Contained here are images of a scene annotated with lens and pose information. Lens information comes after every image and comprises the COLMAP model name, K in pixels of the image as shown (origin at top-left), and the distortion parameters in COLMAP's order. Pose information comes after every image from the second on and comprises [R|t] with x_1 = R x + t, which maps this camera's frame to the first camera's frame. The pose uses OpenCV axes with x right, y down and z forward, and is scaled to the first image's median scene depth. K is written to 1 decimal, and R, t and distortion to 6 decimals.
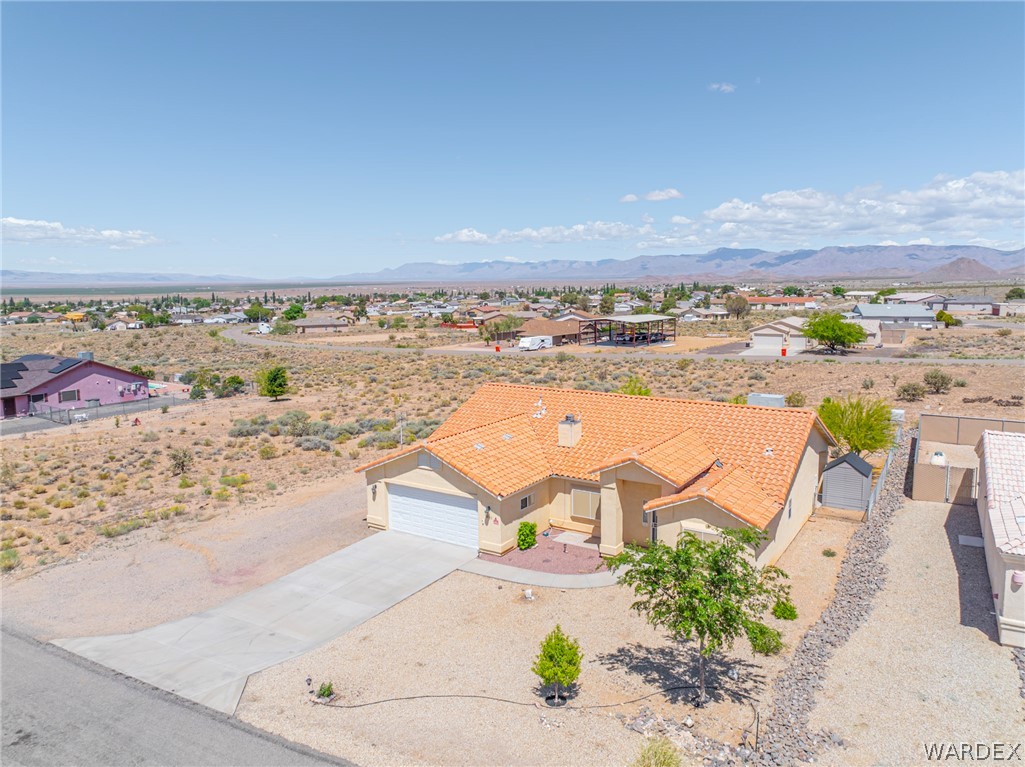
lens RADIAL K [[735.7, 0, 541.9], [0, 735.7, 361.3], [0, 0, 1]] dist [-0.023257, 0.002435]
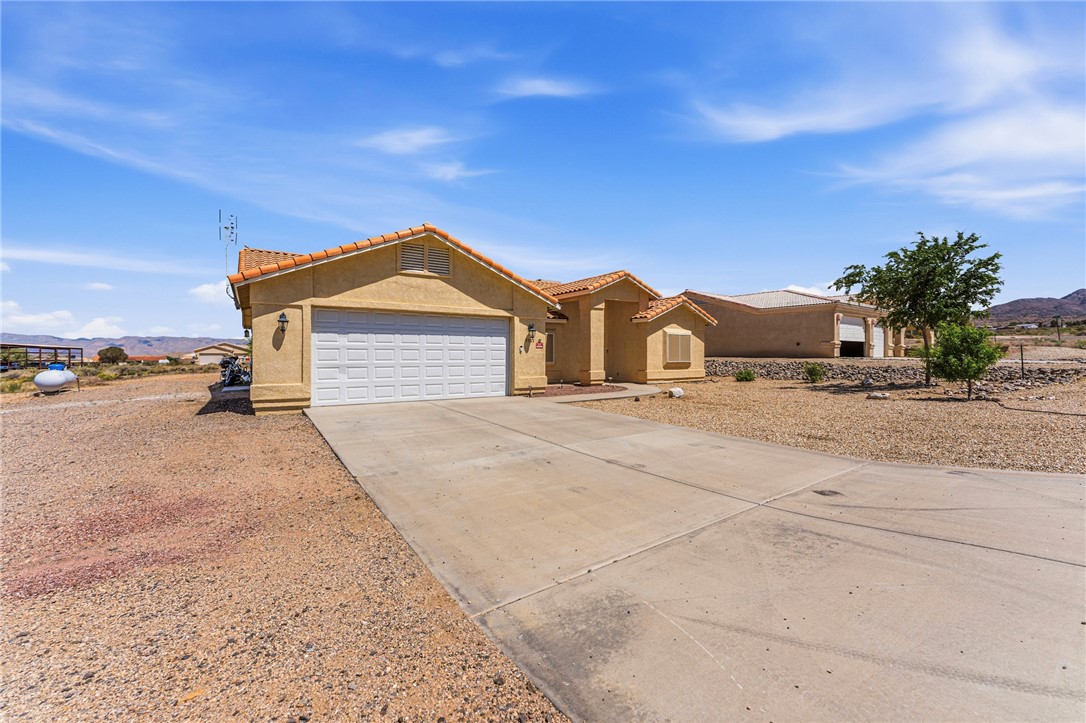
lens RADIAL K [[436.4, 0, 532.8], [0, 436.4, 360.7], [0, 0, 1]] dist [-0.000126, 0.000109]
pose [[0.431993, 0.001454, 0.901876, -0.116973], [0.101850, 0.993523, -0.050388, 0.065066], [-0.896108, 0.113624, 0.429046, 0.208938]]
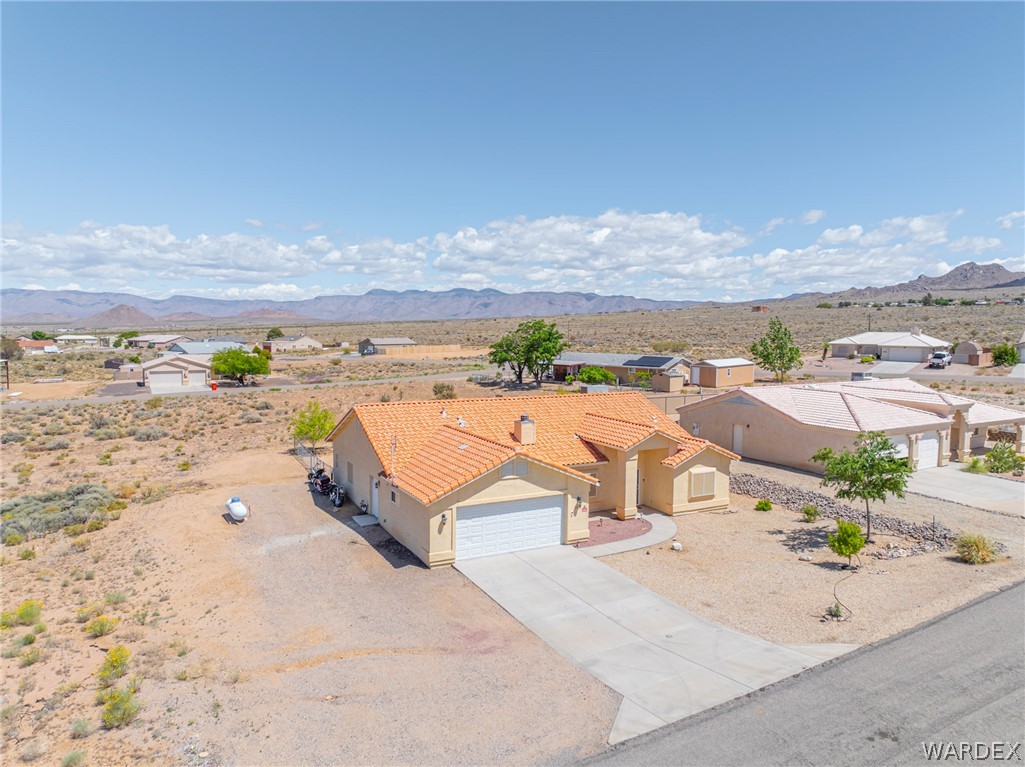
lens RADIAL K [[720.4, 0, 512.5], [0, 720.4, 383.5], [0, 0, 1]] dist [-0.017066, -0.002469]
pose [[0.510800, -0.059837, 0.857615, -0.257750], [0.087153, 0.996040, 0.017586, 0.001597], [-0.855271, 0.065760, 0.513992, 0.136250]]
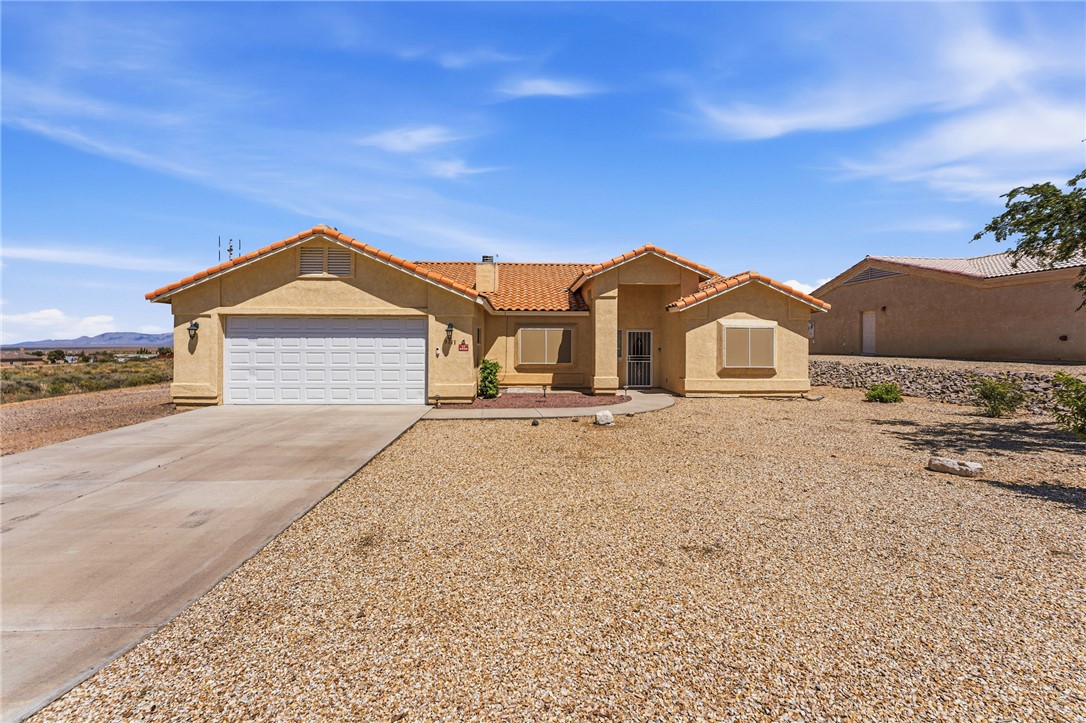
lens RADIAL K [[442.9, 0, 537.0], [0, 442.9, 352.2], [0, 0, 1]] dist [-0.001116, 0.000047]
pose [[0.831596, 0.003045, 0.555372, -0.056164], [0.052358, 0.995101, -0.083855, 0.065672], [-0.552907, 0.098812, 0.827363, 0.166250]]
